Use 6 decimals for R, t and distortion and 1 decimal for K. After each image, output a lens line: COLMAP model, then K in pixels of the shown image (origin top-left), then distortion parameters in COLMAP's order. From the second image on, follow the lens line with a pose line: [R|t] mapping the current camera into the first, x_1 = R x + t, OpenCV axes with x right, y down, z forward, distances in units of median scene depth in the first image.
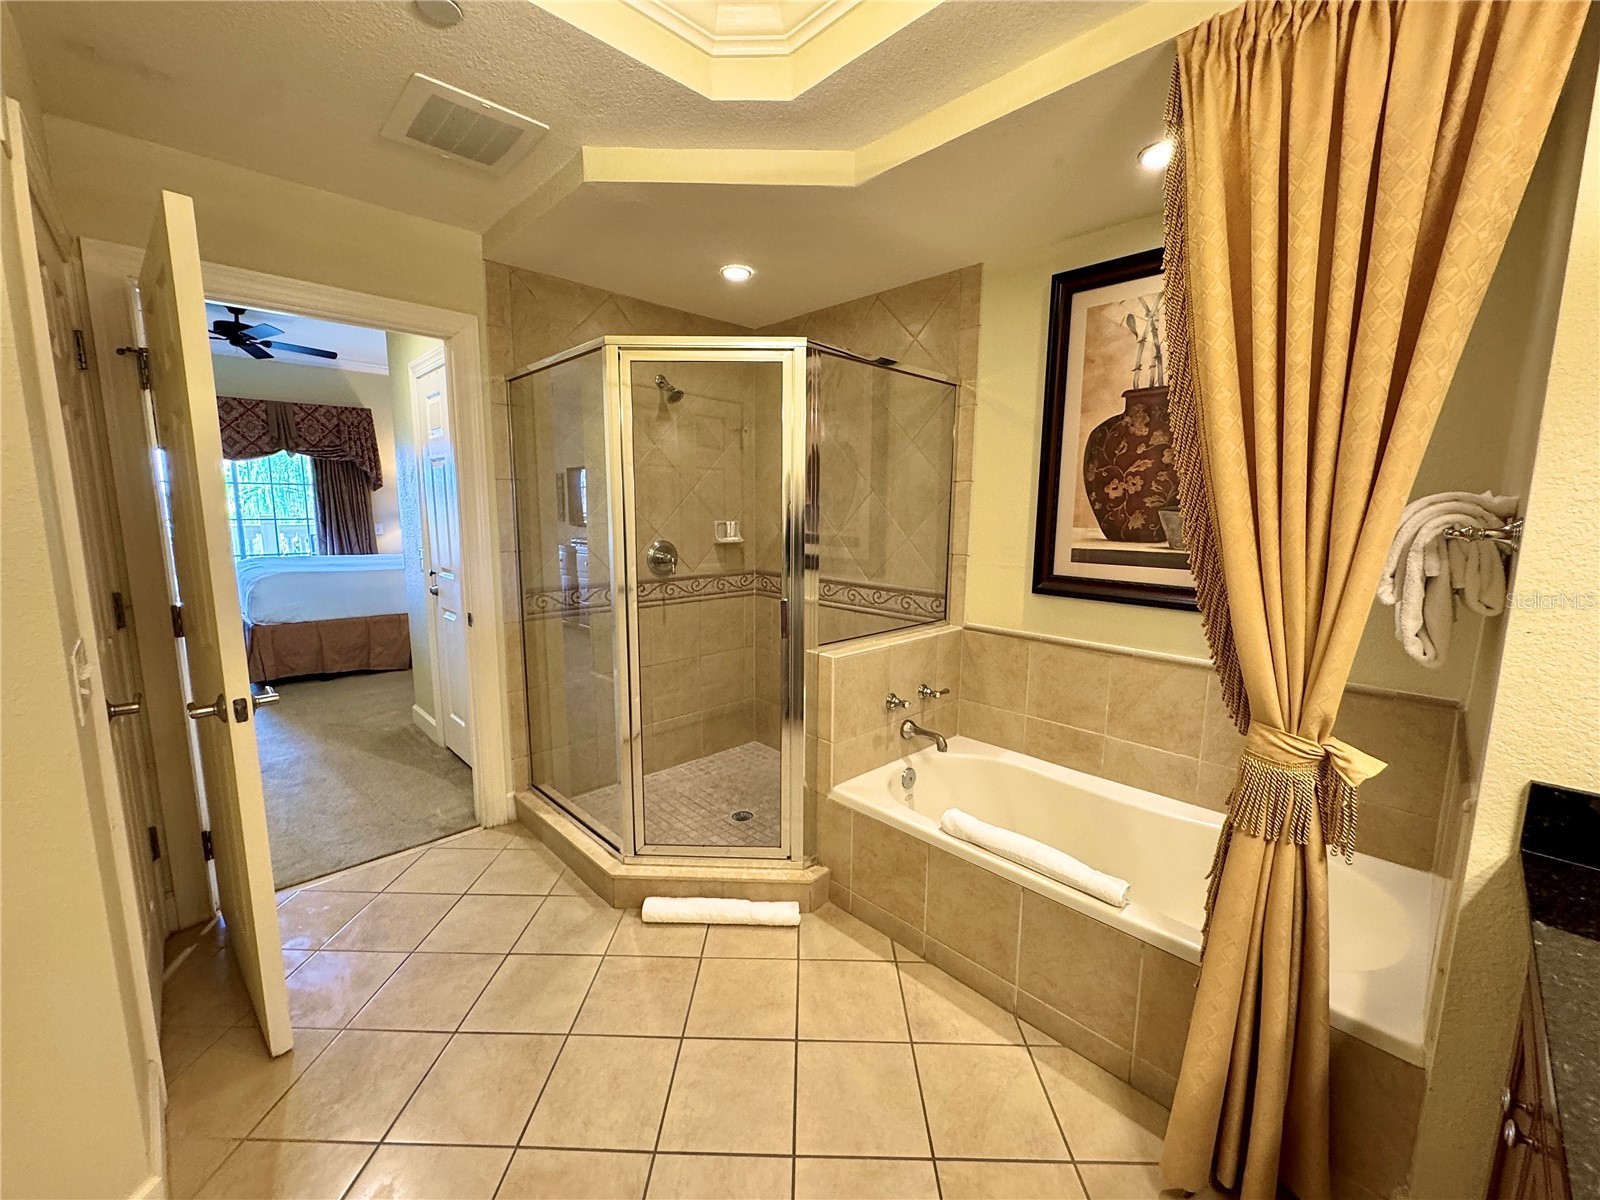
lens RADIAL K [[635.9, 0, 795.1], [0, 635.9, 598.1], [0, 0, 1]] dist [-0.004999, 0.000436]
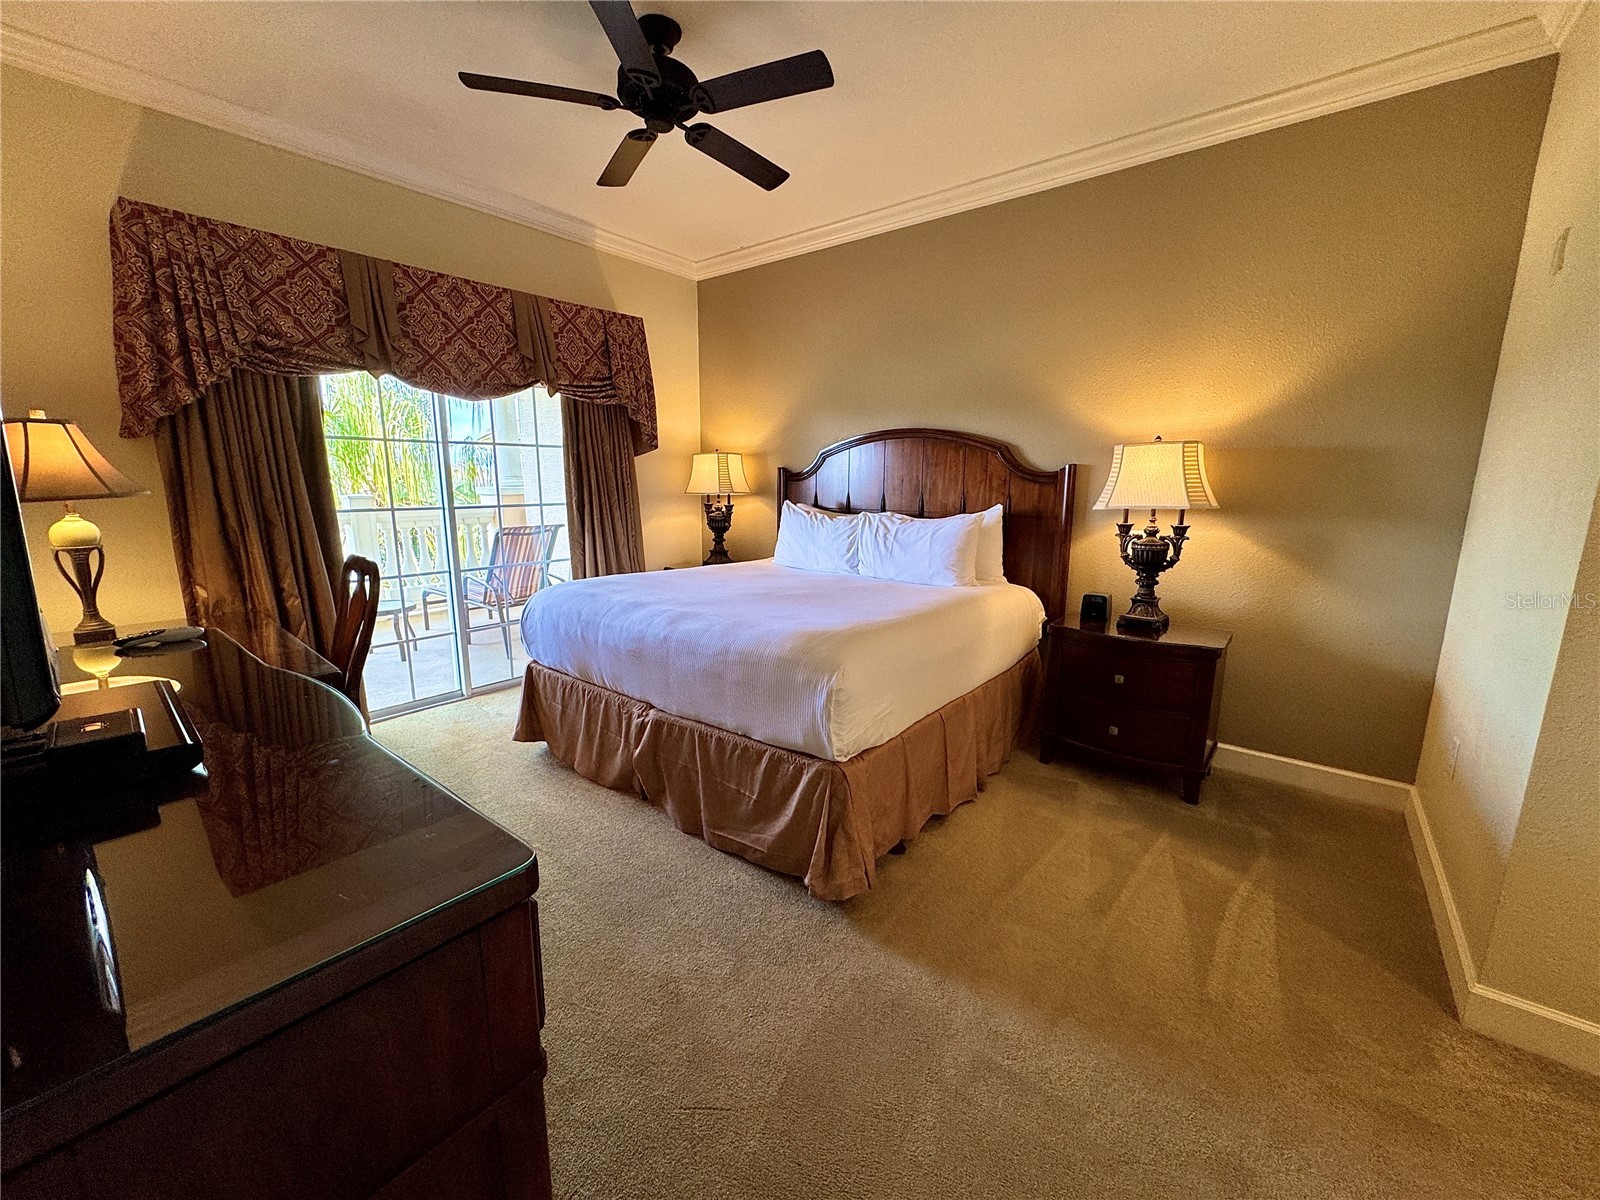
lens RADIAL K [[635.9, 0, 800.5], [0, 635.9, 597.9], [0, 0, 1]] dist [-0.004999, 0.000436]
pose [[0.991632, -0.025143, 0.126625, -0.622529], [0.018952, 0.998577, 0.049858, -0.062956], [-0.127698, -0.047040, 0.990697, 0.384146]]
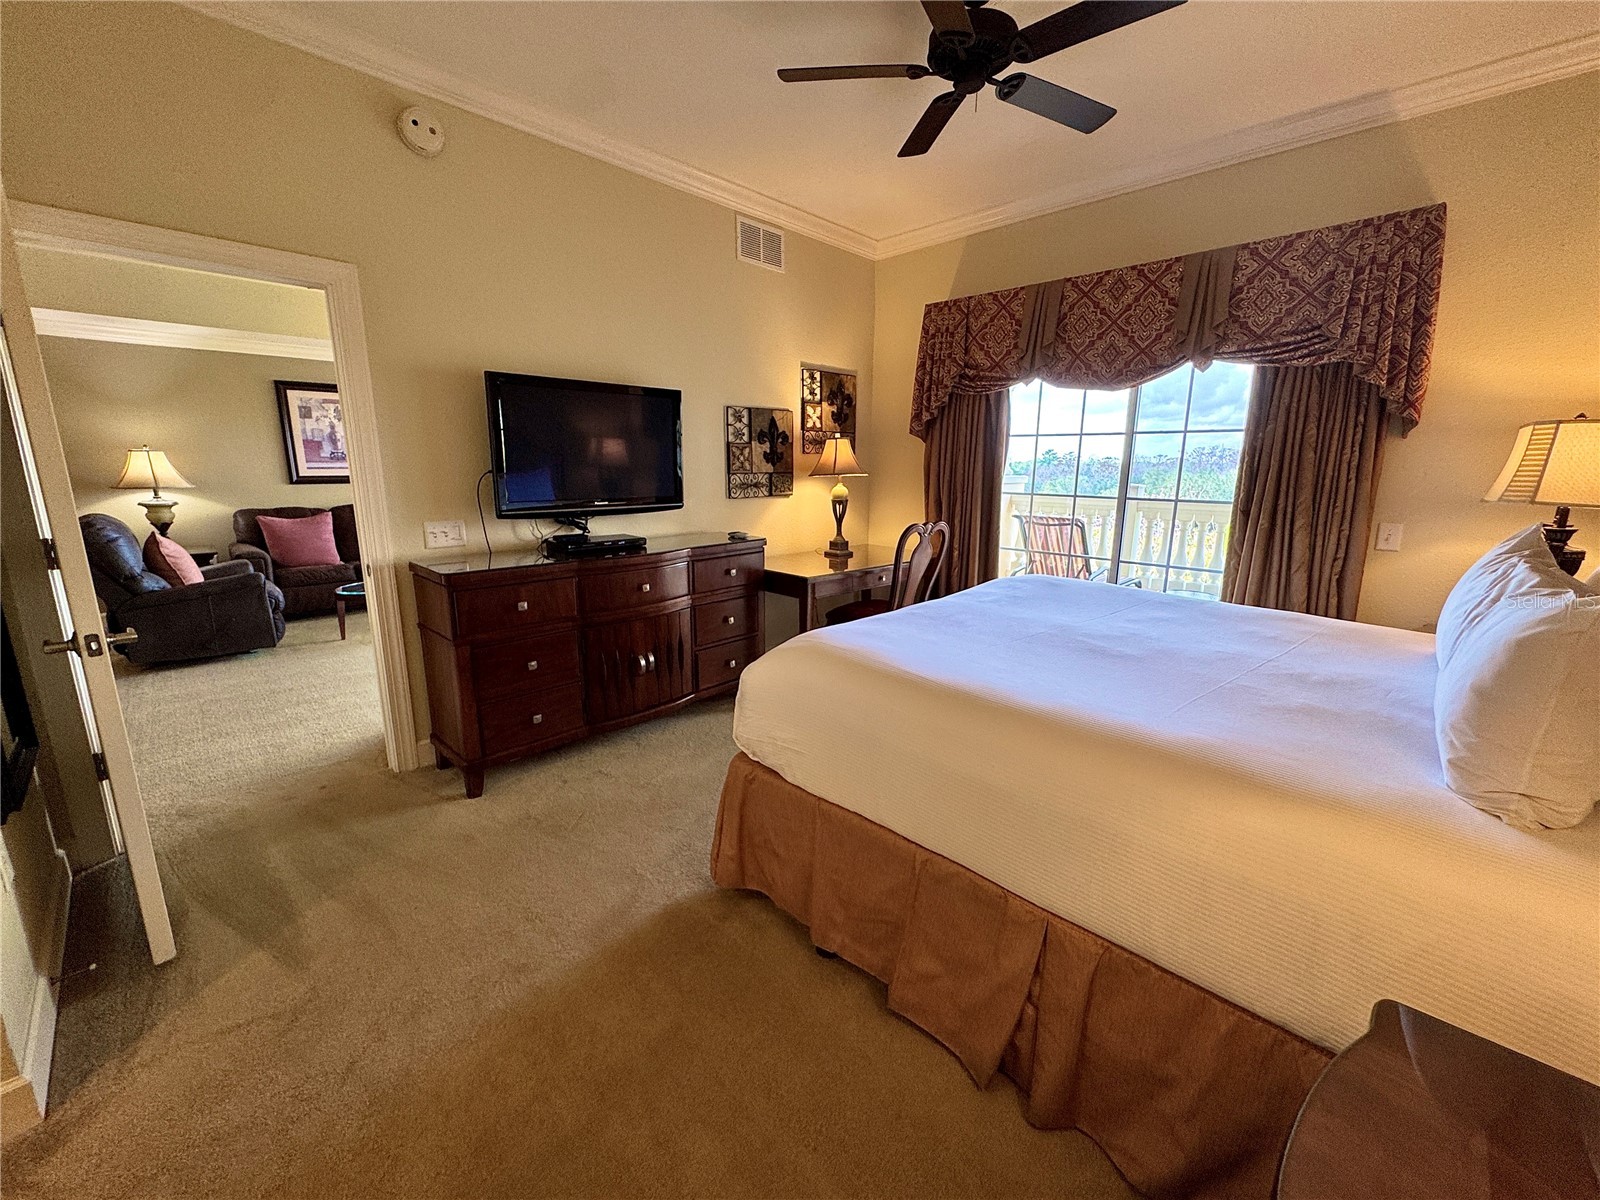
lens RADIAL K [[635.9, 0, 798.0], [0, 635.9, 598.6], [0, 0, 1]] dist [-0.004999, 0.000436]
pose [[0.032156, 0.202564, -0.978741, -0.296392], [-0.147900, 0.969431, 0.195778, -0.101039], [0.988479, 0.138461, 0.061132, 0.668455]]
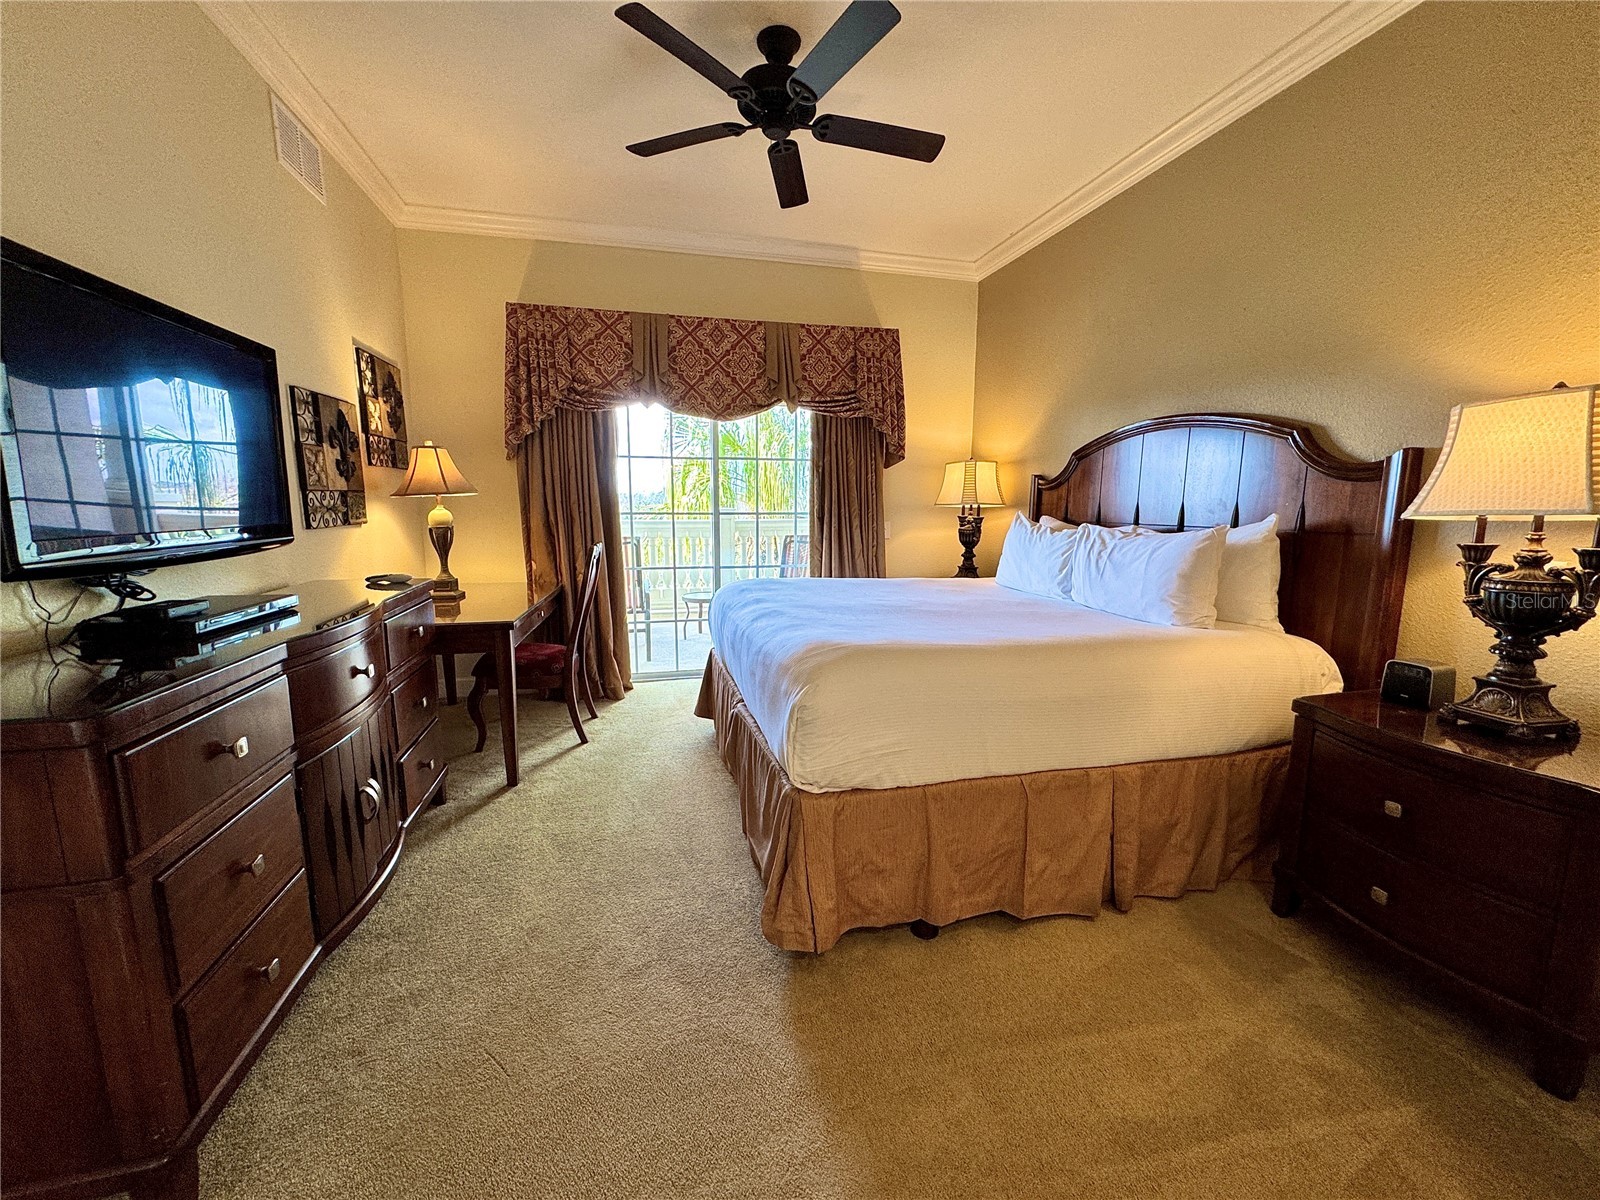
lens RADIAL K [[635.9, 0, 799.5], [0, 635.9, 598.0], [0, 0, 1]] dist [-0.004999, 0.000436]
pose [[0.868050, 0.071647, -0.491280, -0.450957], [-0.068017, 0.997364, 0.025273, -0.055258], [0.491795, 0.011477, 0.870635, 0.446949]]
